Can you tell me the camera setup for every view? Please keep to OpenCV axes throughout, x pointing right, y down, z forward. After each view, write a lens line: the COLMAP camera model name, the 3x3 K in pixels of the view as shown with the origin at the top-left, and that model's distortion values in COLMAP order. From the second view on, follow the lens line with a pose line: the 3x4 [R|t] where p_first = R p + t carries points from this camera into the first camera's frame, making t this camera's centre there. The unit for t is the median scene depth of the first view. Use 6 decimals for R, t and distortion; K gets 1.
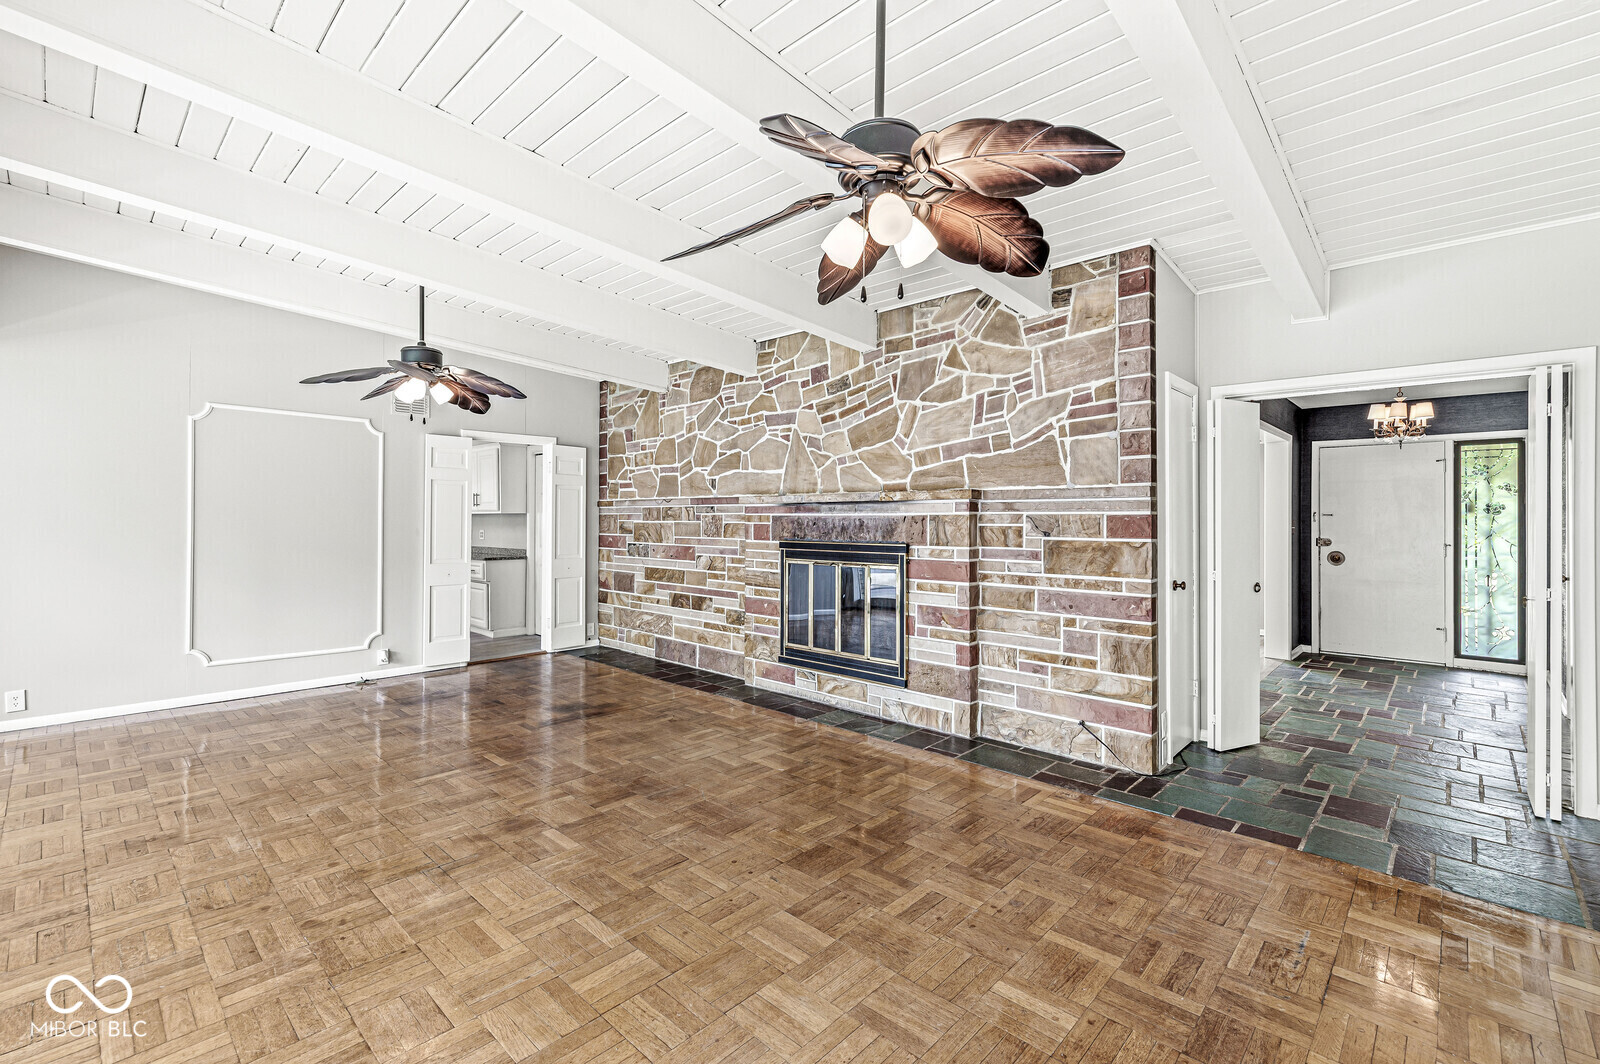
lens RADIAL K [[691.0, 0, 797.1], [0, 691.0, 523.3], [0, 0, 1]] dist [0.002097, 0.000235]
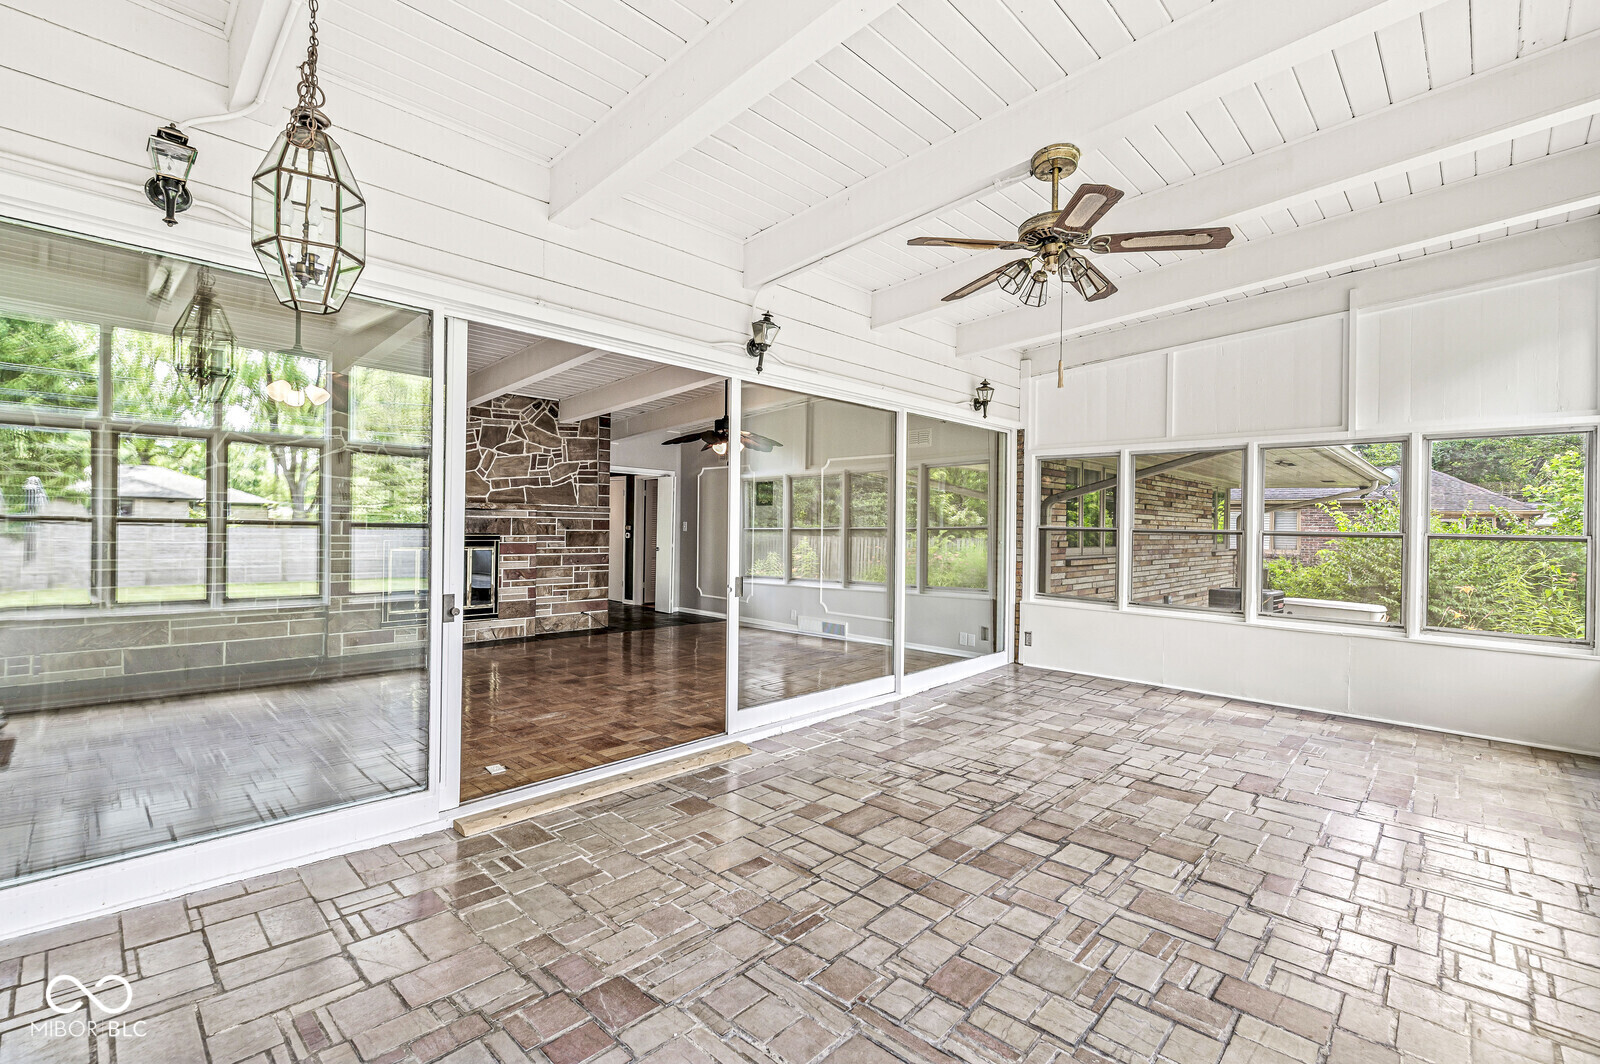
lens RADIAL K [[691.0, 0, 797.5], [0, 691.0, 531.7], [0, 0, 1]] dist [0.002097, 0.000235]
pose [[0.028580, -0.017217, 0.999443, -1.617728], [-0.018526, 0.999671, 0.017751, -0.022286], [-0.999420, -0.019023, 0.028251, 0.225859]]
